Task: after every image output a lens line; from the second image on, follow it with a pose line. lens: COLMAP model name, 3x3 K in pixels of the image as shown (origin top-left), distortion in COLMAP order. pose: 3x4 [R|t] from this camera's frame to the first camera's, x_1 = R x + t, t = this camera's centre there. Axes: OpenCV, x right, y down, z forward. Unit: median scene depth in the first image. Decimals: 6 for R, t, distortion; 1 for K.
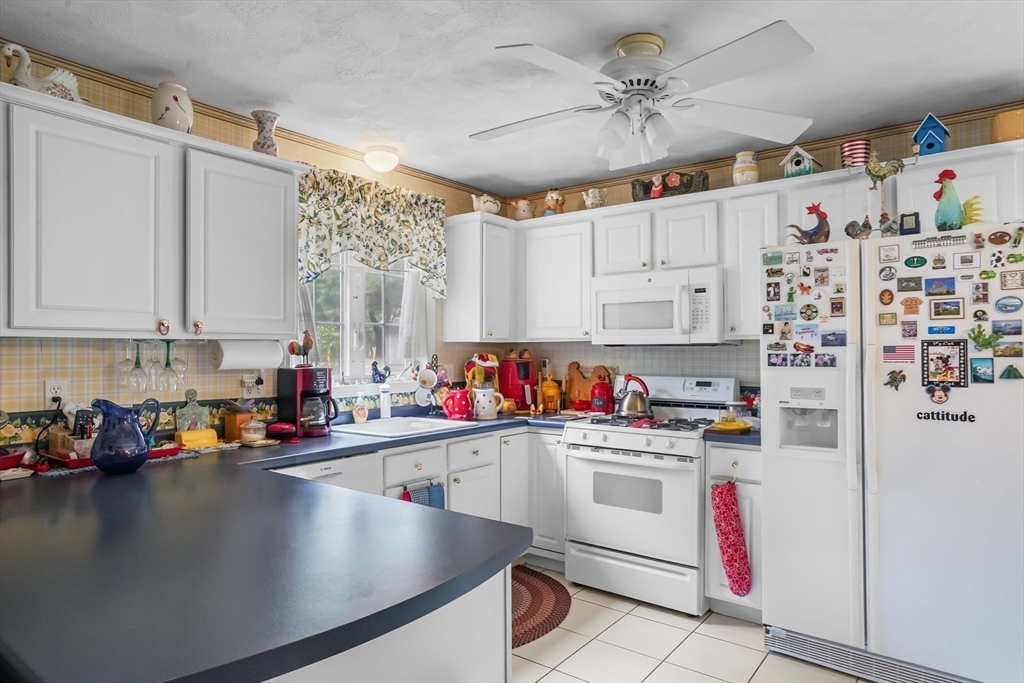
lens RADIAL K [[609.3, 0, 514.3], [0, 609.3, 352.9], [0, 0, 1]] dist [-0.001486, 0.018106]
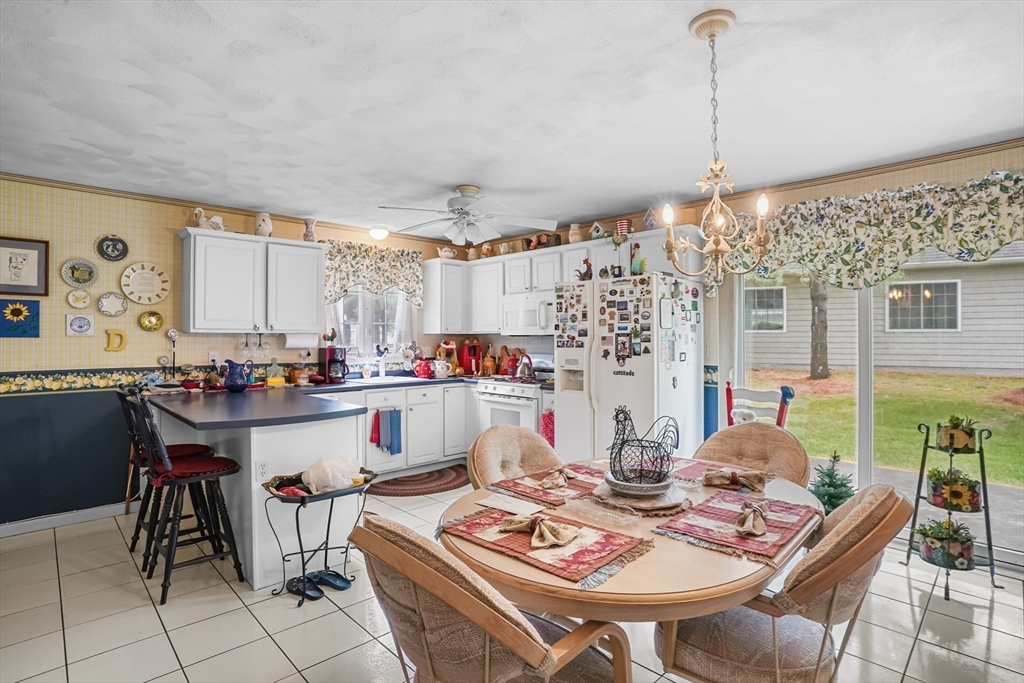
lens RADIAL K [[508.0, 0, 512.0], [0, 508.0, 341.5], [0, 0, 1]] dist [-0.035977, 0.000766]
pose [[0.988608, 0.002151, -0.150499, 0.465707], [-0.001998, 0.999997, 0.001164, 0.002444], [0.150501, -0.000850, 0.988610, -0.495446]]
